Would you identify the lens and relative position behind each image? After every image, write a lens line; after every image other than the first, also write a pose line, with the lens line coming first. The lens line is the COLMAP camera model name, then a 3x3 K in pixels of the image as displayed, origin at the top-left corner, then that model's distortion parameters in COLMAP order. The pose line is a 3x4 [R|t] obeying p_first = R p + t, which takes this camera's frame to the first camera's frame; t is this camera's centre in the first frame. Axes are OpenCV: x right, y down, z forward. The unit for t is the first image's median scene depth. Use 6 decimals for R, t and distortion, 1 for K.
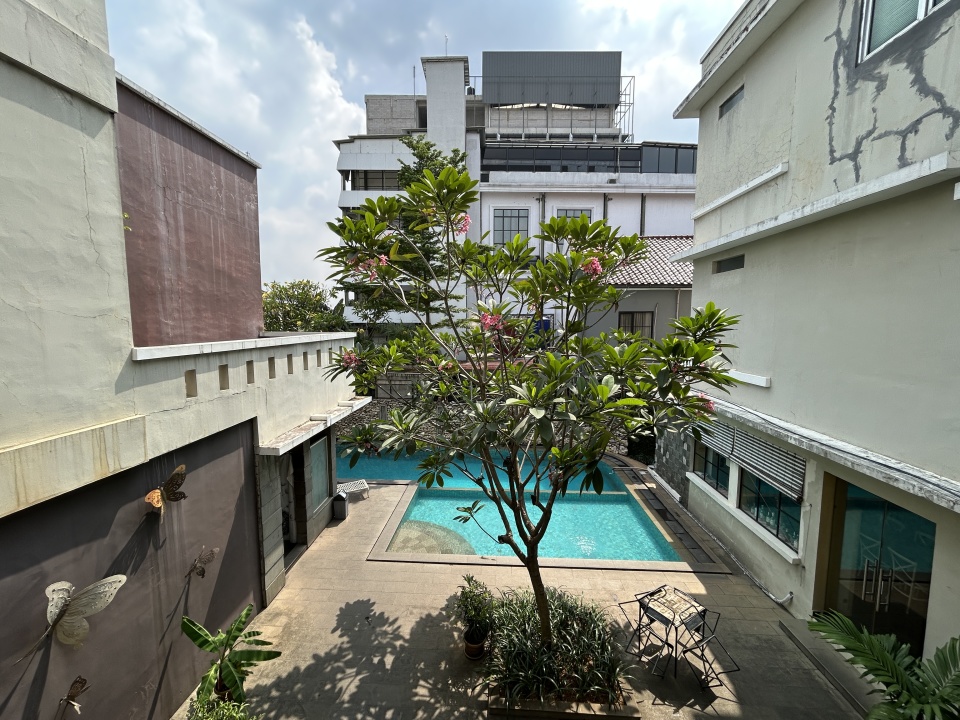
lens RADIAL K [[391.6, 0, 479.1], [0, 391.6, 357.2], [0, 0, 1]] dist [0.001427, 0.000159]
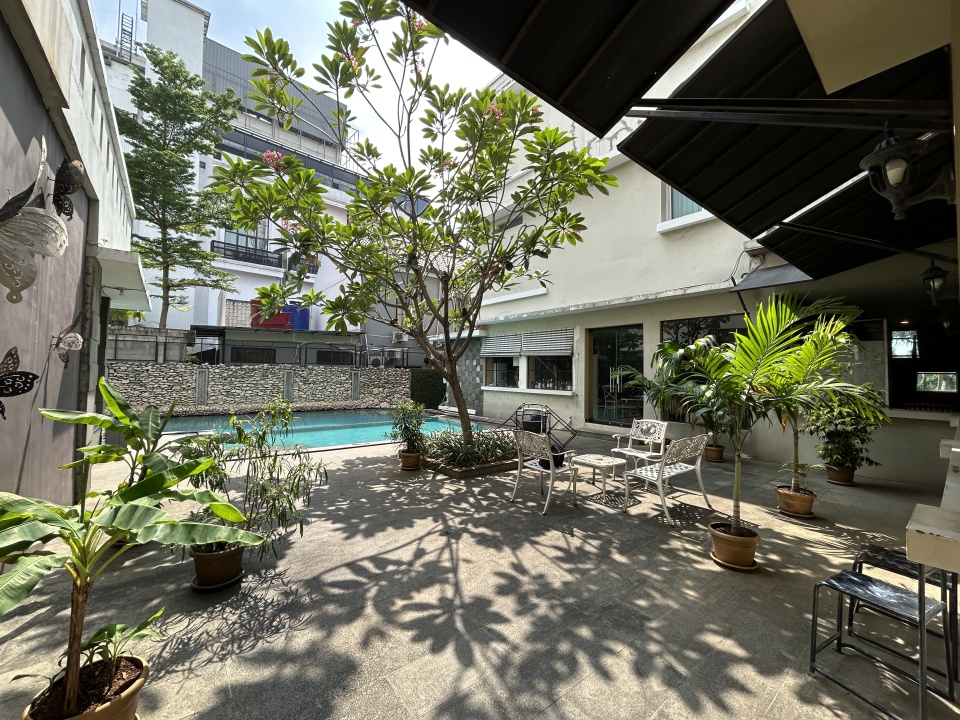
lens RADIAL K [[391.6, 0, 479.1], [0, 391.6, 357.2], [0, 0, 1]] dist [0.001427, 0.000159]
pose [[0.752802, 0.039543, 0.657058, -0.488554], [0.043577, 0.993010, -0.109688, 0.519935], [-0.656803, 0.111206, 0.745817, 0.066853]]
